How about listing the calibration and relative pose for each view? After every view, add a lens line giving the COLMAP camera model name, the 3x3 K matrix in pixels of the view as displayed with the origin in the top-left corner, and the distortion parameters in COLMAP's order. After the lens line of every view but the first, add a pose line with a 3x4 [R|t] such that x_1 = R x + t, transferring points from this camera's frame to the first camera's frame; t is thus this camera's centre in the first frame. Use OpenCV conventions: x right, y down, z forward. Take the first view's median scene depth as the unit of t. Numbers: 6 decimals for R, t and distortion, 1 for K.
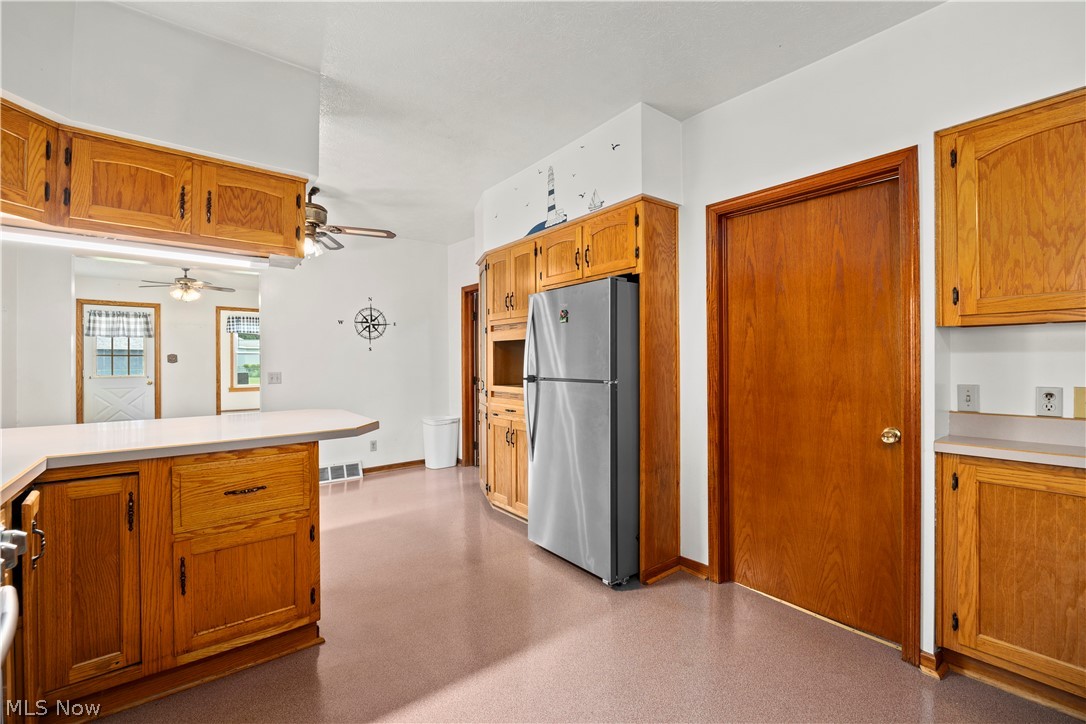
lens RADIAL K [[465.2, 0, 541.4], [0, 465.2, 361.2], [0, 0, 1]] dist [-0.010614, 0.001212]
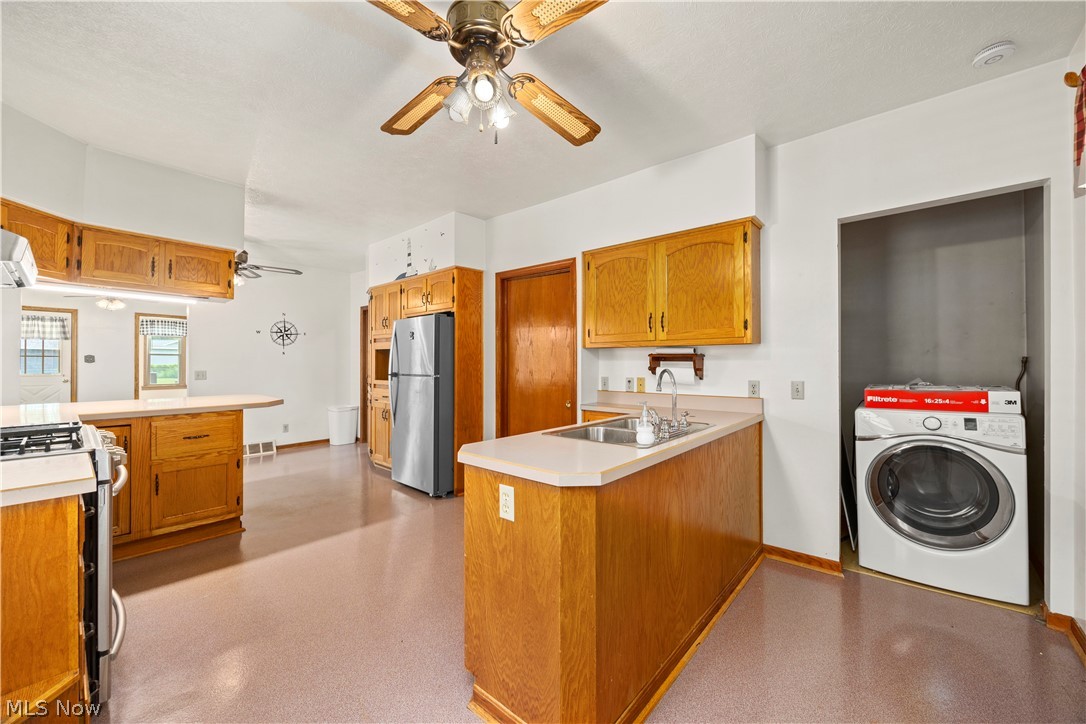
lens RADIAL K [[425.2, 0, 544.5], [0, 425.2, 362.0], [0, 0, 1]] dist [-0.002546, 0.000448]
pose [[0.982973, 0.006846, 0.183623, 0.176555], [-0.006182, 0.999972, -0.004186, -0.001918], [-0.183647, 0.002979, 0.982988, -0.405956]]
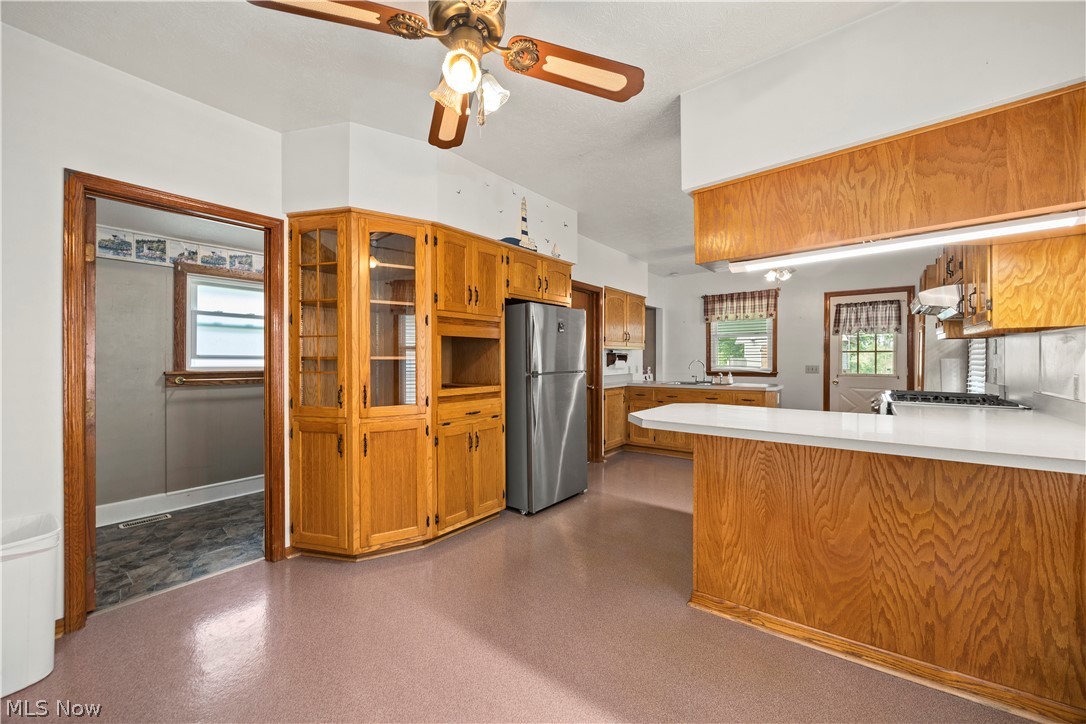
lens RADIAL K [[425.2, 0, 543.3], [0, 425.2, 362.5], [0, 0, 1]] dist [-0.002546, 0.000448]
pose [[-0.244254, -0.001743, 0.969710, -0.904405], [0.005612, 0.999979, 0.003211, 0.002807], [-0.969695, 0.006227, -0.244239, 1.046574]]
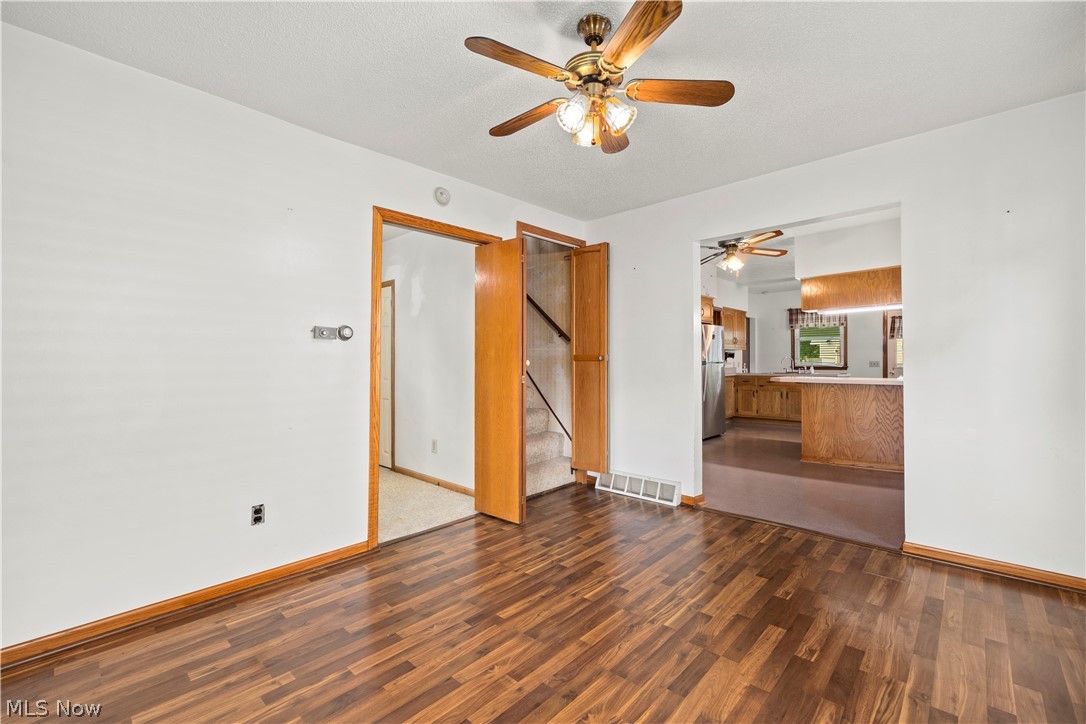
lens RADIAL K [[465.2, 0, 541.3], [0, 465.2, 358.4], [0, 0, 1]] dist [-0.010614, 0.001212]
pose [[-0.150082, 0.012051, 0.988600, -1.711995], [0.006286, 0.999917, -0.011235, 0.027601], [-0.988654, 0.004528, -0.150145, 1.735929]]
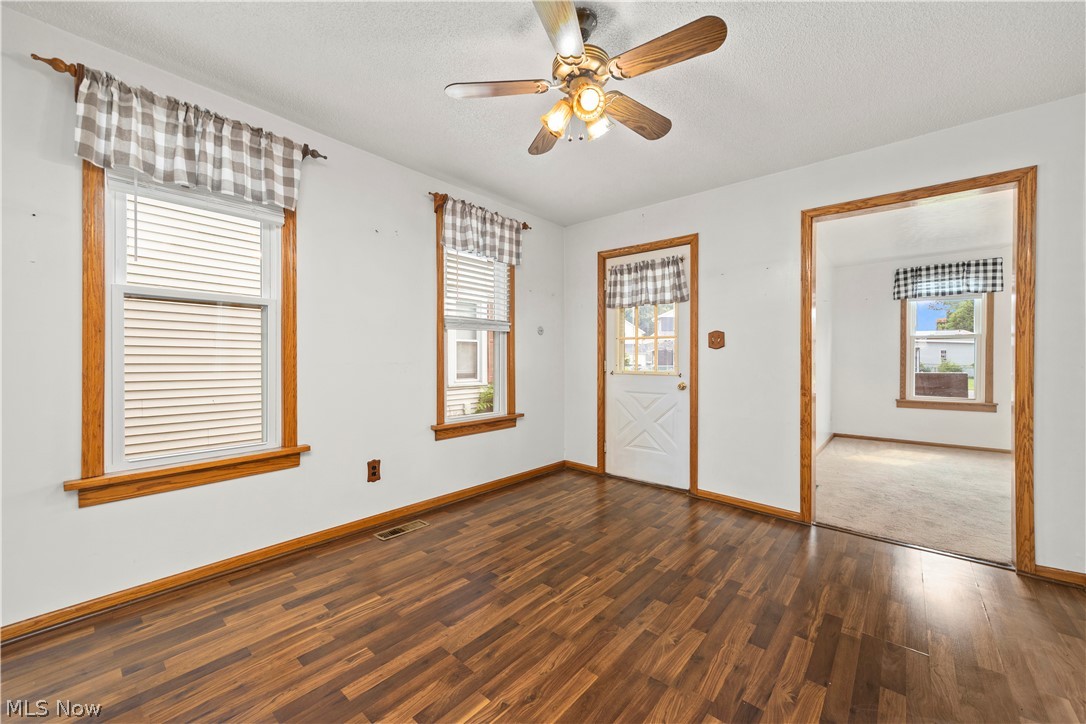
lens RADIAL K [[425.2, 0, 538.0], [0, 425.2, 356.2], [0, 0, 1]] dist [-0.002546, 0.000448]
pose [[0.184277, -0.005293, -0.982860, -0.781753], [-0.005195, 0.999966, -0.006359, 0.032672], [0.982861, 0.006277, 0.184243, 1.475122]]
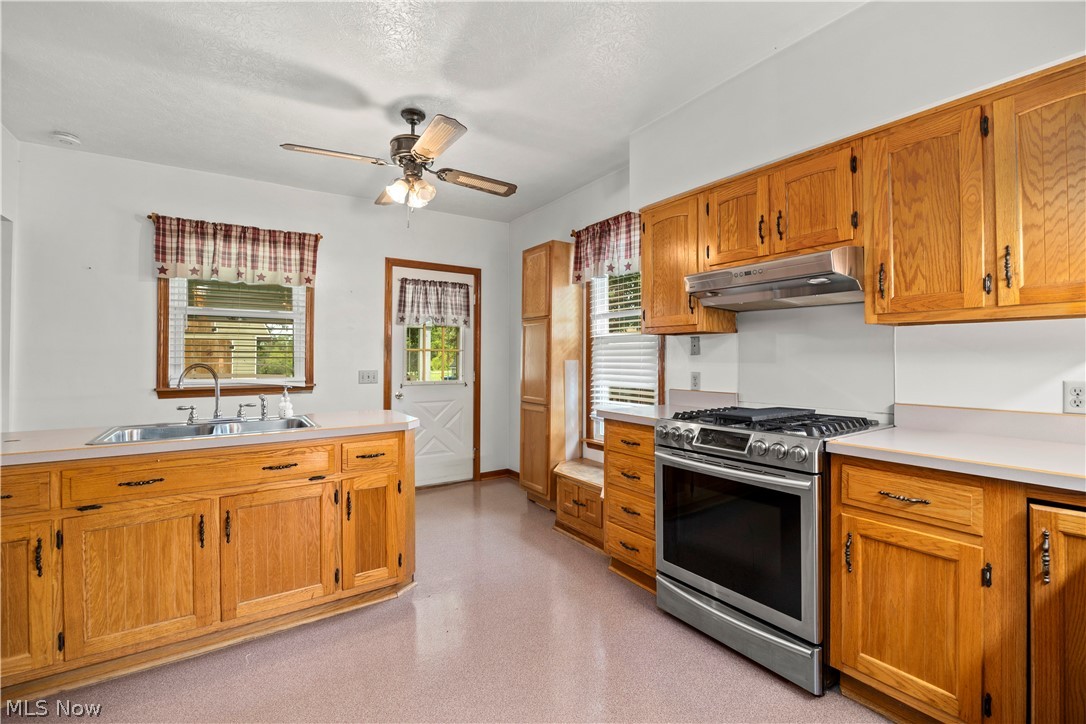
lens RADIAL K [[467.8, 0, 546.7], [0, 467.8, 353.7], [0, 0, 1]] dist [-0.025239, 0.003401]
pose [[-0.997711, 0.009786, 0.066918, -0.068648], [0.009229, 0.999920, -0.008624, -0.002165], [-0.066997, -0.007987, -0.997721, 0.726273]]
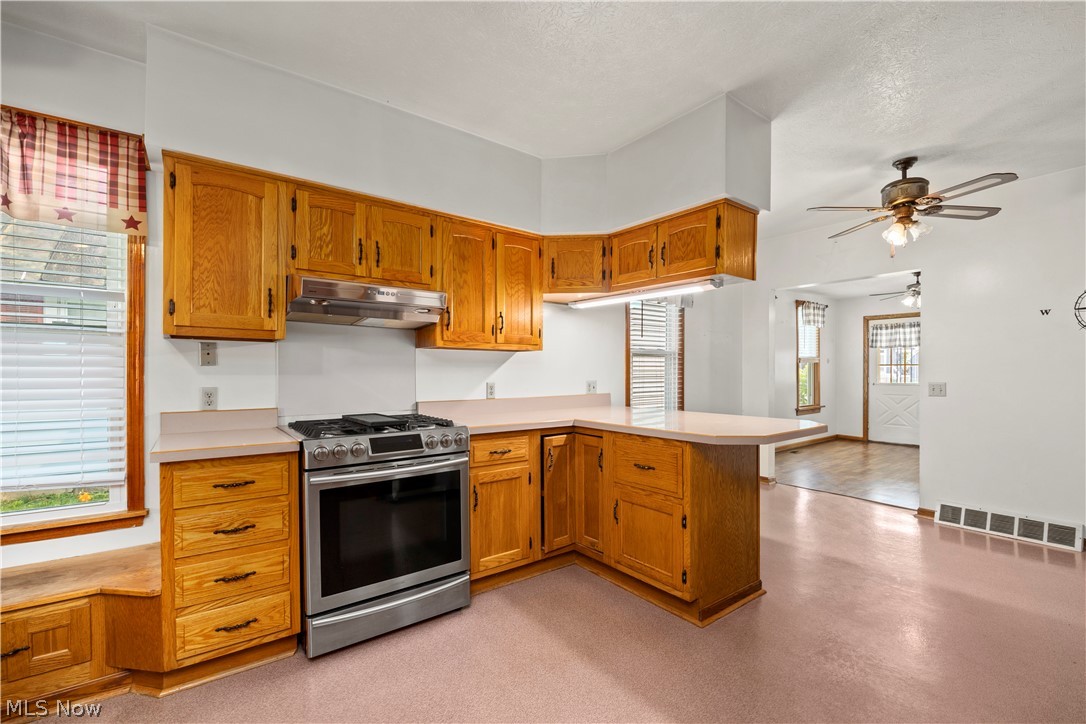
lens RADIAL K [[465.2, 0, 542.1], [0, 465.2, 373.2], [0, 0, 1]] dist [-0.010614, 0.001212]
pose [[-0.019632, 0.007953, -0.999776, 0.350800], [-0.000476, 0.999968, 0.007964, 0.000471], [0.999807, 0.000632, -0.019627, 0.370596]]
